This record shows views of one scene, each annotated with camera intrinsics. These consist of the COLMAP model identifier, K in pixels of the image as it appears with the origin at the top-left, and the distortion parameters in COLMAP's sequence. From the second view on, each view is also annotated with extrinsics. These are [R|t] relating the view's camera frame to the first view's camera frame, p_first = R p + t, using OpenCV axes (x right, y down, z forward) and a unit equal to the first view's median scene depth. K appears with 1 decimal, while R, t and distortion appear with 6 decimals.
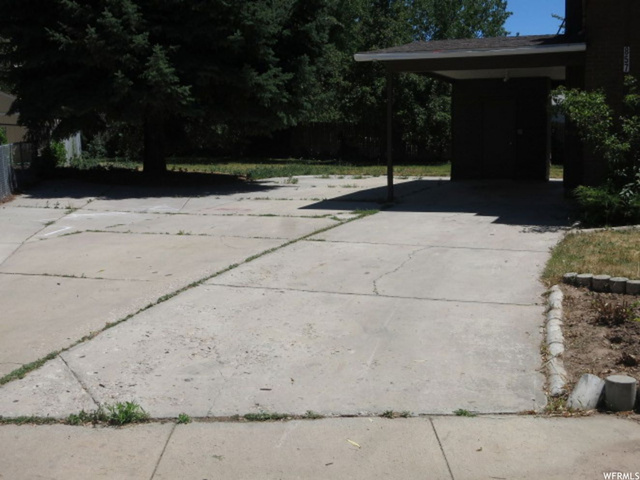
lens RADIAL K [[763.5, 0, 319.5], [0, 763.5, 238.2], [0, 0, 1]] dist [-0.092673, 0.000000]
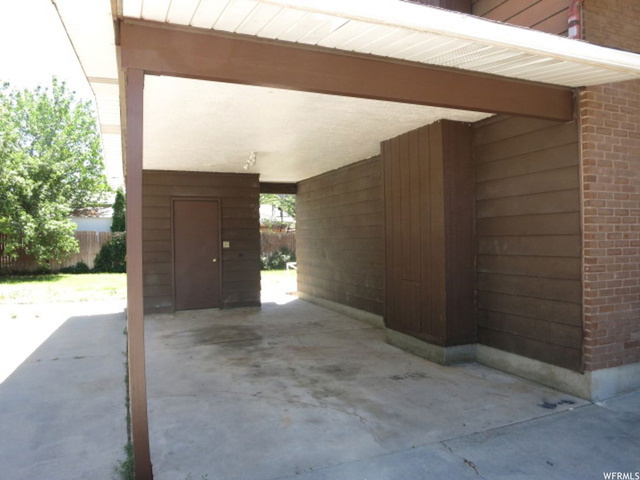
lens RADIAL K [[460.4, 0, 318.0], [0, 460.4, 237.8], [0, 0, 1]] dist [-0.040621, -0.001140]
pose [[0.720547, 0.005073, 0.693388, 0.020290], [0.094298, 0.989966, -0.105234, -0.091785], [-0.686965, 0.141211, 0.712839, 0.620814]]
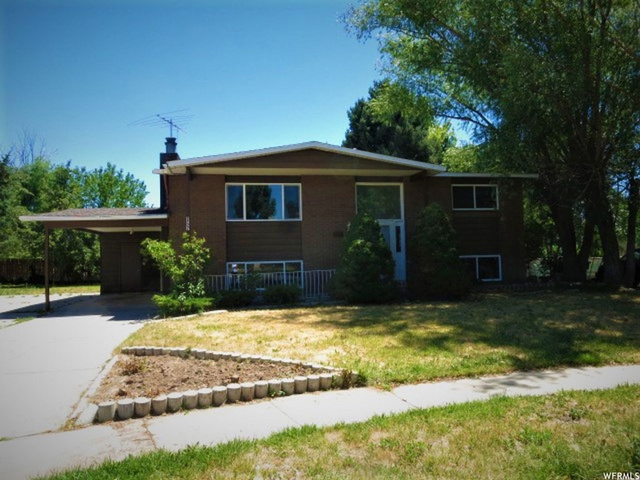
lens RADIAL K [[460.4, 0, 321.3], [0, 460.4, 240.8], [0, 0, 1]] dist [-0.040621, -0.001140]
pose [[0.842877, 0.006634, 0.538066, 0.050742], [0.091454, 0.983611, -0.155389, 0.003374], [-0.530278, 0.180182, 0.828456, -0.055943]]
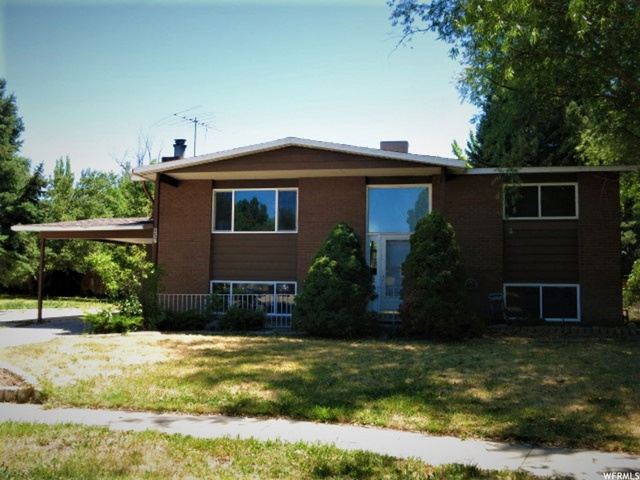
lens RADIAL K [[609.8, 0, 319.4], [0, 609.8, 242.8], [0, 0, 1]] dist [-0.035979, 0.000000]
pose [[0.982885, 0.032039, 0.181415, 0.319219], [0.004929, 0.979835, -0.199749, 0.028323], [-0.184157, 0.197224, 0.962907, -0.217766]]
